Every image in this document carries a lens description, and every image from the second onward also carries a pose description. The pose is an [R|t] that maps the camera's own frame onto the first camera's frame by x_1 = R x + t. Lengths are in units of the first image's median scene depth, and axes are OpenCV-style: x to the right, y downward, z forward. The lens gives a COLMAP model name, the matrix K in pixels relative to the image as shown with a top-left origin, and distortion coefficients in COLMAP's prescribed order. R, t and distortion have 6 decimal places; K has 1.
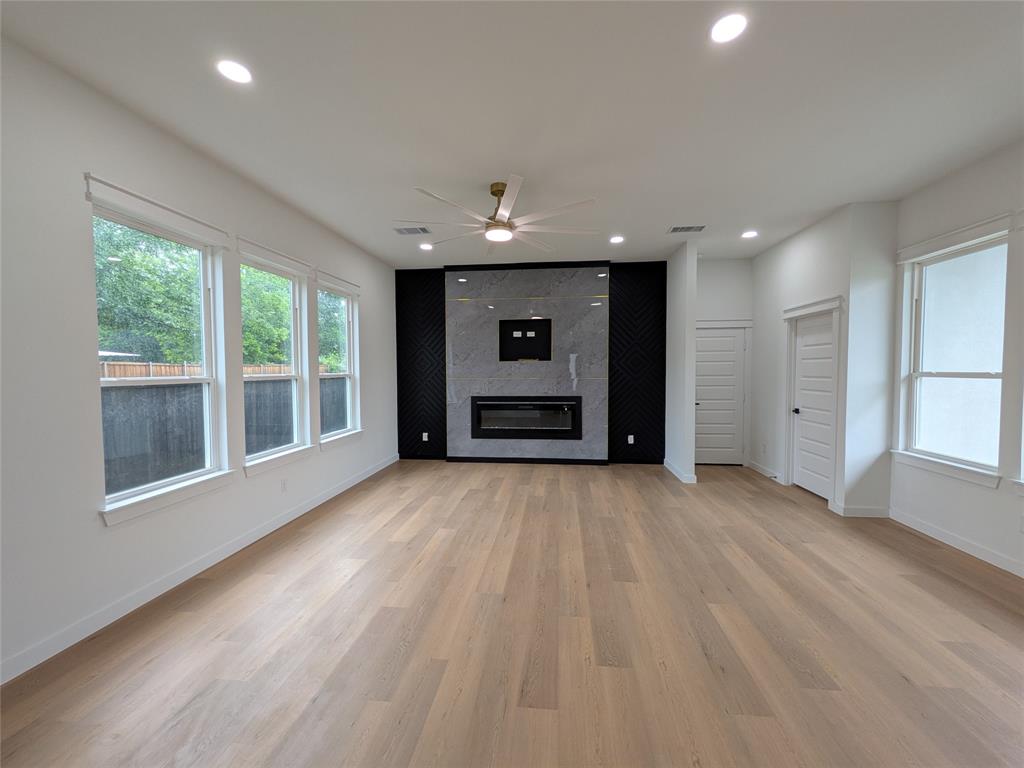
lens RADIAL K [[405.4, 0, 516.3], [0, 405.4, 385.2], [0, 0, 1]] dist [-0.001126, -0.000498]
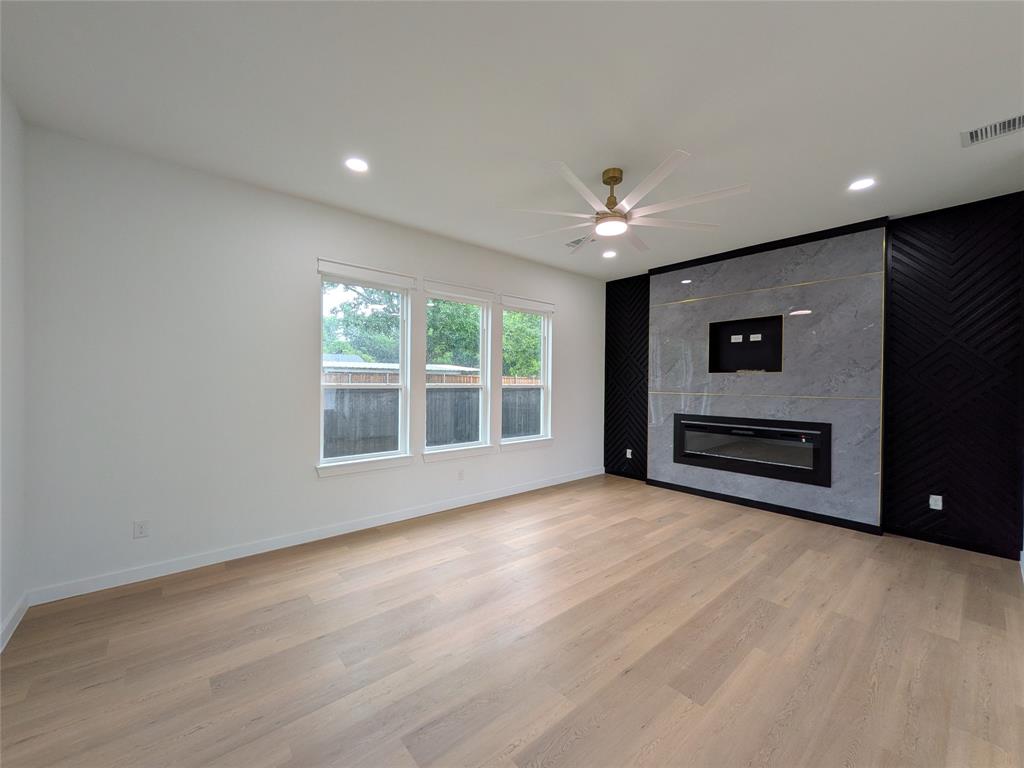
lens RADIAL K [[405.4, 0, 516.3], [0, 405.4, 385.2], [0, 0, 1]] dist [-0.001126, -0.000498]
pose [[0.732033, 0.016690, -0.681065, 0.238418], [-0.039845, 0.999037, -0.018345, -0.003726], [0.680103, 0.040567, 0.731994, 0.135516]]
